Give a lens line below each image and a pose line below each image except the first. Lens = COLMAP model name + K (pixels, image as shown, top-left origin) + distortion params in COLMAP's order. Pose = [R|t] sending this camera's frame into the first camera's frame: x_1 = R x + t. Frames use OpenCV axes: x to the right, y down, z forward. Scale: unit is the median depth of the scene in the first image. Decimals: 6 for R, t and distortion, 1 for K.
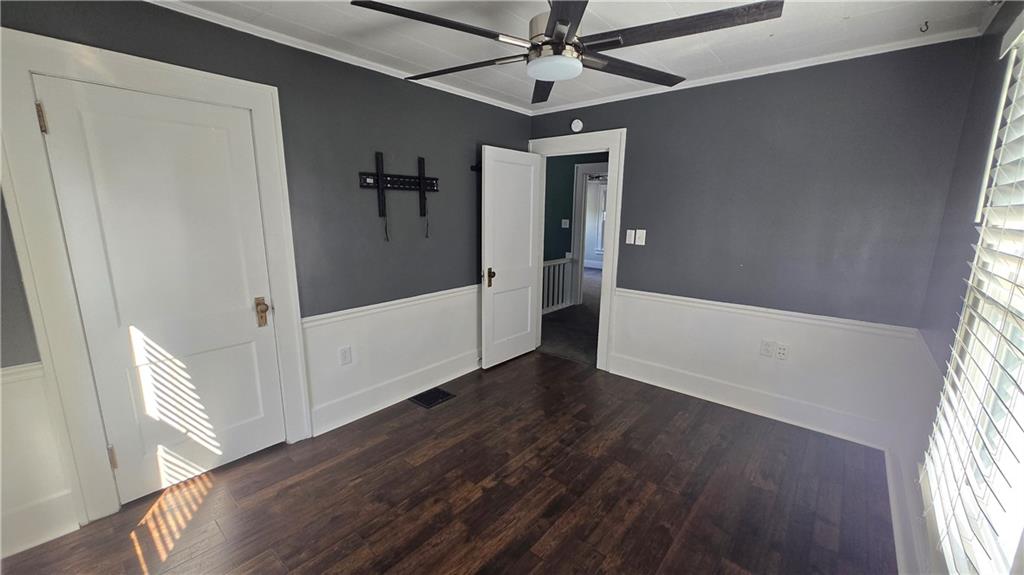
lens RADIAL K [[402.7, 0, 514.0], [0, 402.7, 292.0], [0, 0, 1]] dist [0.013957, -0.006840]
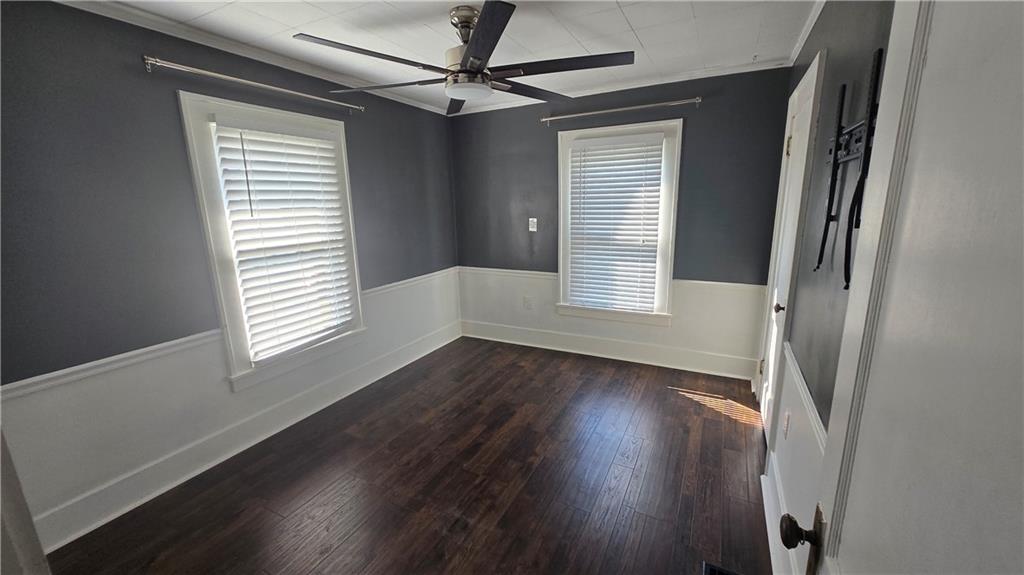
lens RADIAL K [[402.7, 0, 514.0], [0, 402.7, 292.0], [0, 0, 1]] dist [0.013957, -0.006840]
pose [[-0.975757, 0.055228, -0.211773, 0.195647], [-0.034492, 0.916737, 0.398000, -0.371536], [0.216121, 0.395656, -0.892607, 1.782807]]
